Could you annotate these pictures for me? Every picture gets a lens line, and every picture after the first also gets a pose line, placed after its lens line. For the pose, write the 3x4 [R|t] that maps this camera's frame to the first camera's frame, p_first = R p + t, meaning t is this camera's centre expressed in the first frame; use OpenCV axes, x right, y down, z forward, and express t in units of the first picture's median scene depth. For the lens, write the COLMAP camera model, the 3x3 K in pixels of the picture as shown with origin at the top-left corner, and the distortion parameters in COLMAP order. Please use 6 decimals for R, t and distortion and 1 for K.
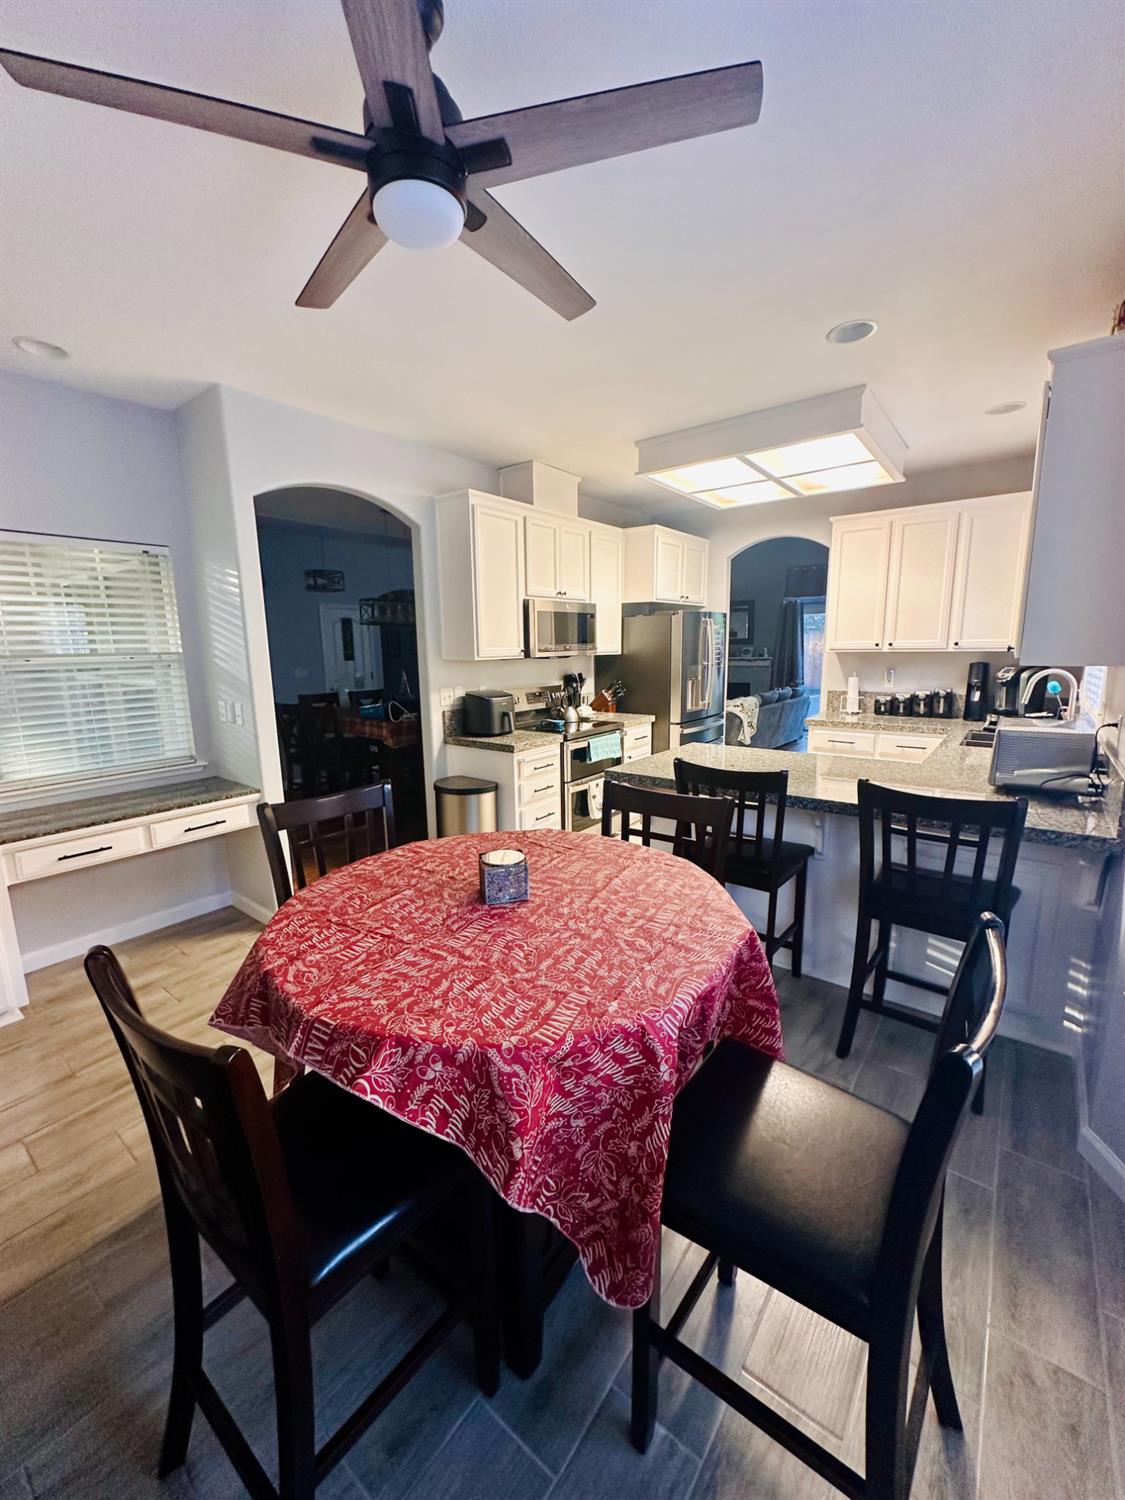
lens RADIAL K [[599.4, 0, 560.9], [0, 599.4, 750.9], [0, 0, 1]] dist [-0.000757, 0.000289]
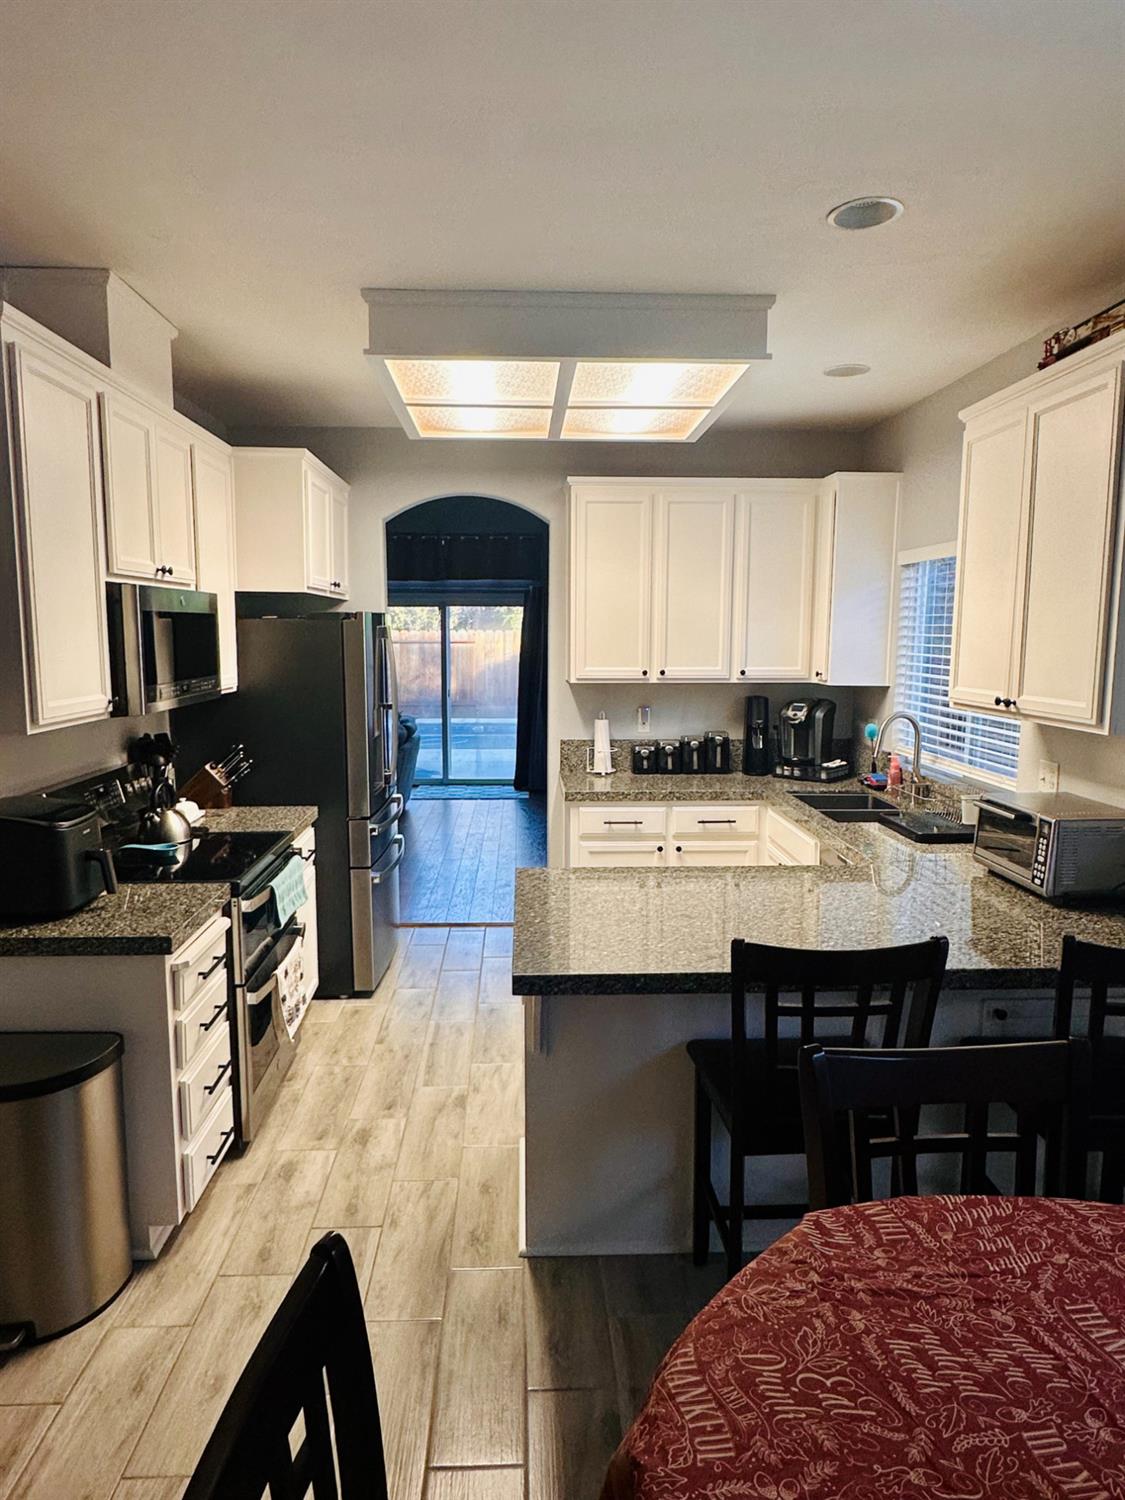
lens RADIAL K [[932.4, 0, 559.1], [0, 932.4, 751.8], [0, 0, 1]] dist [-0.001491, 0.000151]
pose [[0.764738, -0.064356, 0.641119, -0.379903], [0.099507, 0.994859, -0.018829, -0.132583], [-0.636611, 0.078195, 0.767210, 0.442587]]
